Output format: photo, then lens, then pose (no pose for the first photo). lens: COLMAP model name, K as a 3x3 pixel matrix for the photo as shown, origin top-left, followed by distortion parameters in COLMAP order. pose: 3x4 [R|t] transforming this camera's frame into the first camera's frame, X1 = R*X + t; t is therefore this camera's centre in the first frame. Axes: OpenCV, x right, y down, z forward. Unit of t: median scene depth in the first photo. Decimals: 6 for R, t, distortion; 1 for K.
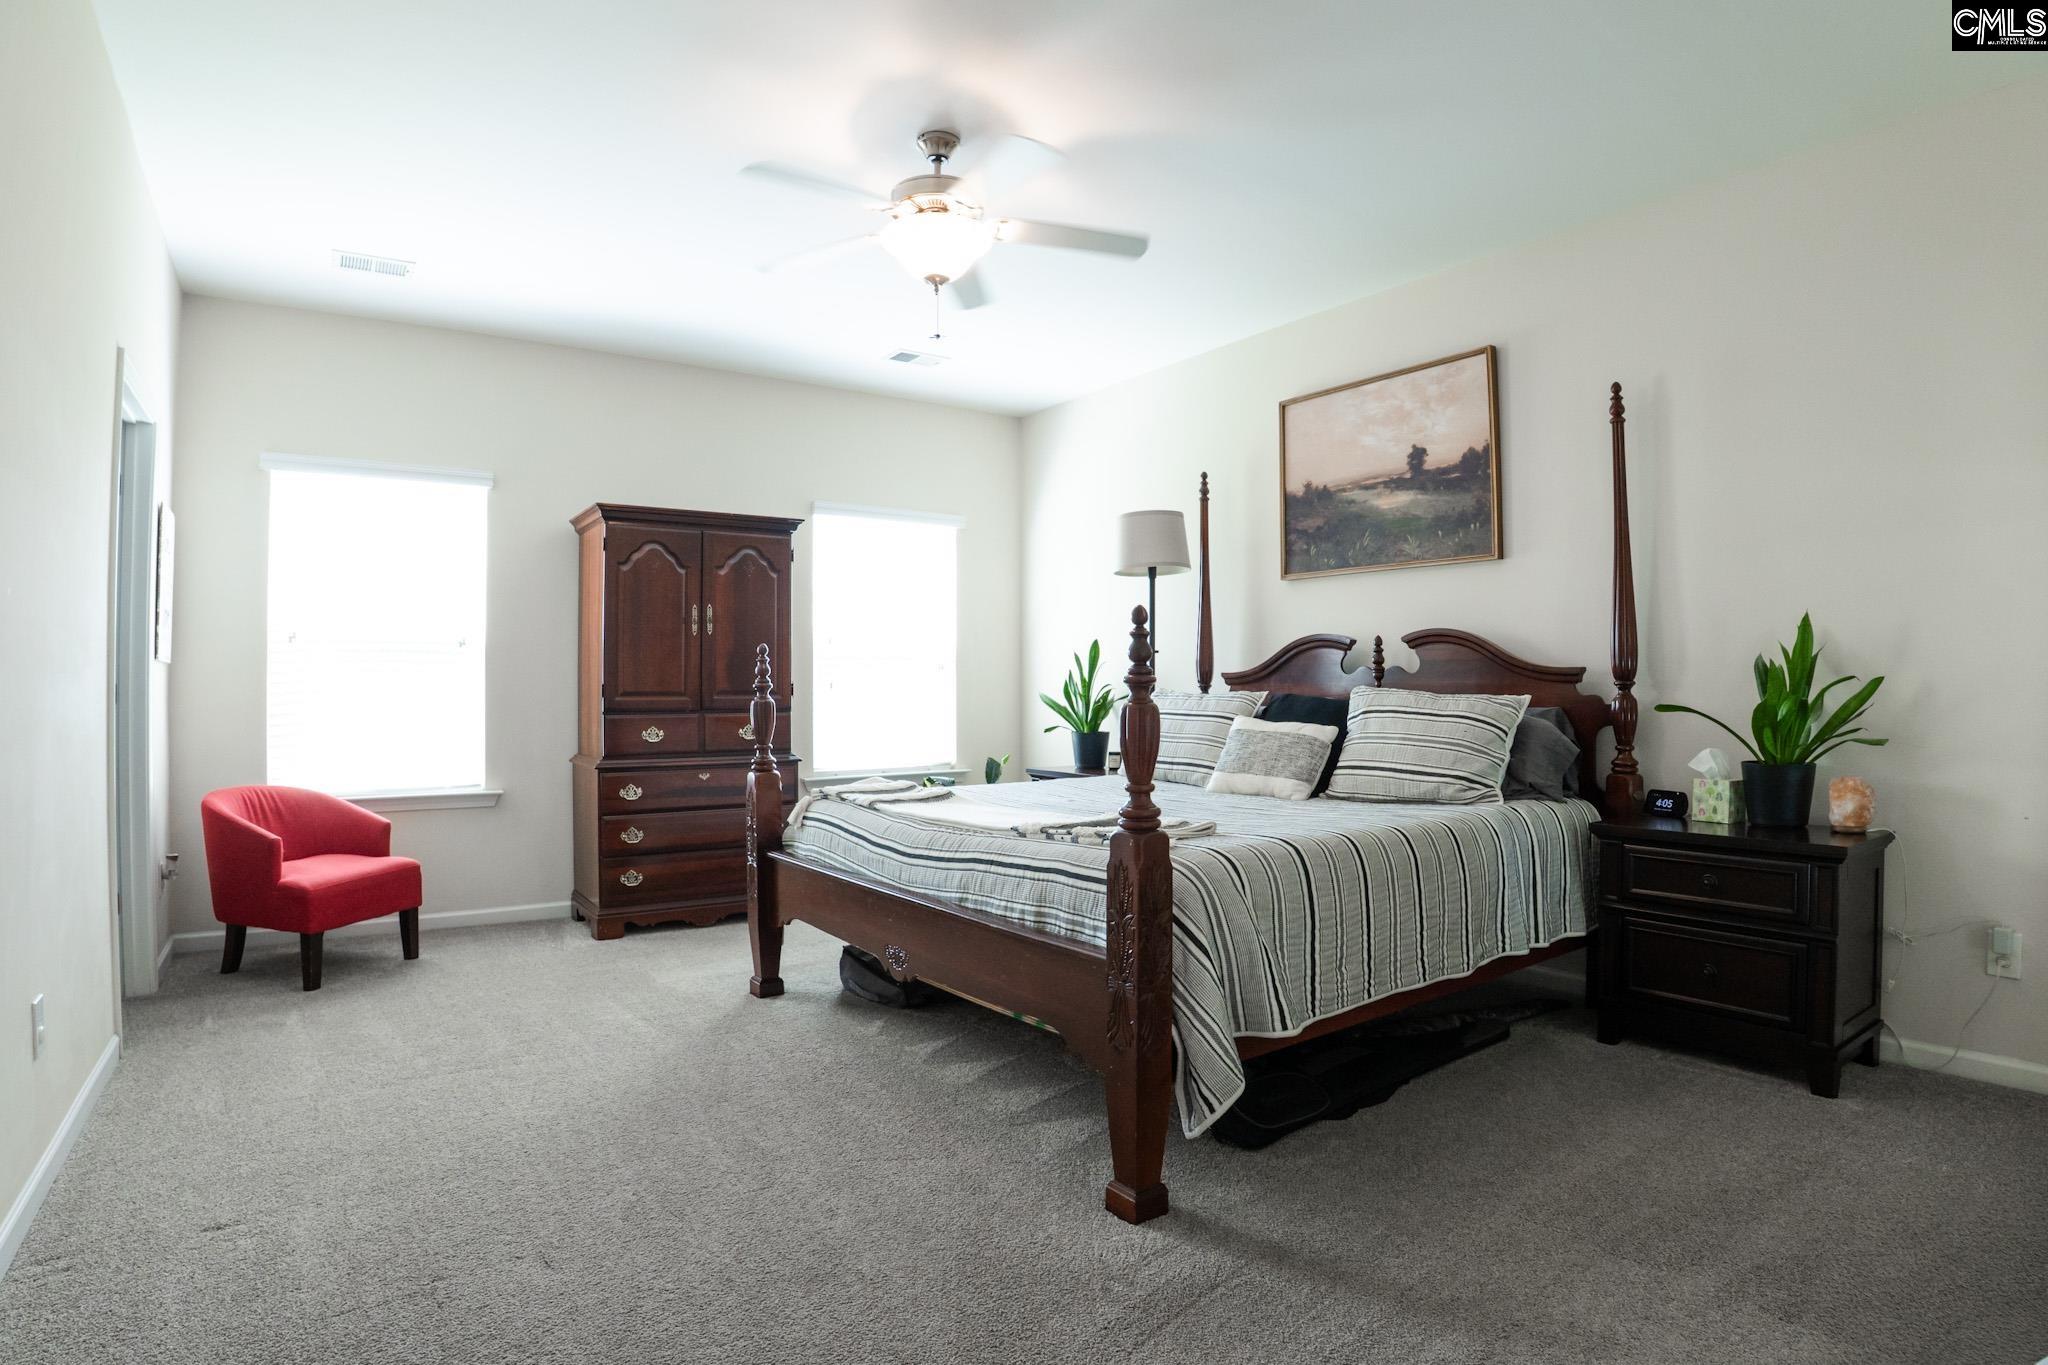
lens RADIAL K [[1025.9, 0, 1044.8], [0, 1025.9, 681.6], [0, 0, 1]] dist [-0.102323, 0.023076]
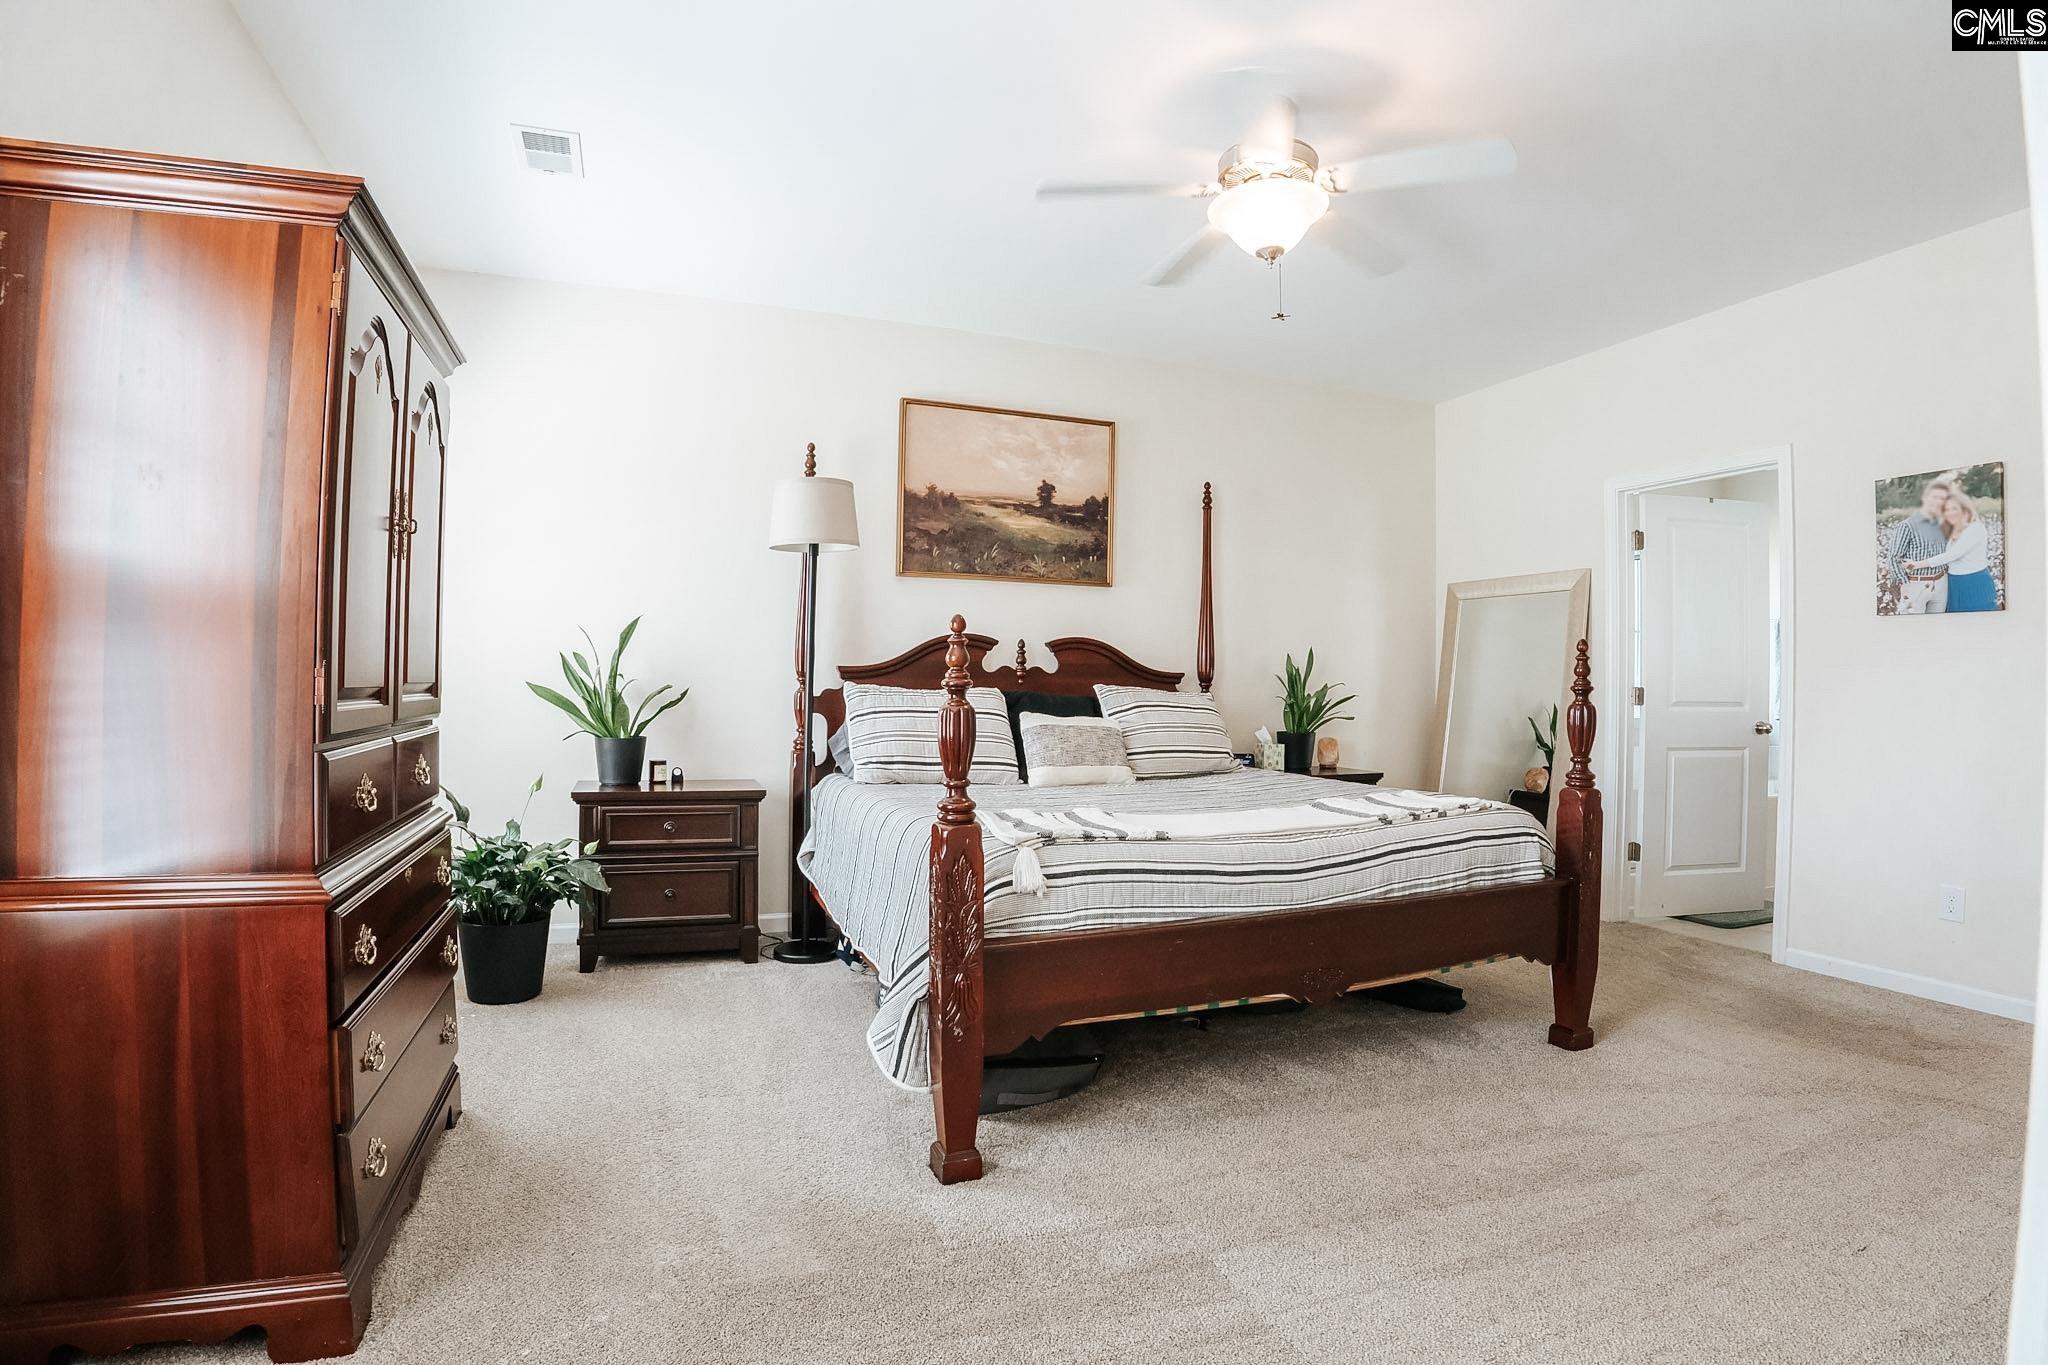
lens RADIAL K [[988.0, 0, 1019.0], [0, 988.0, 674.7], [0, 0, 1]] dist [-0.080631, 0.020446]
pose [[0.273203, 0.008274, 0.961921, -0.755100], [-0.019097, 0.999813, -0.003176, -0.001916], [-0.961767, -0.017502, 0.273310, 0.707249]]
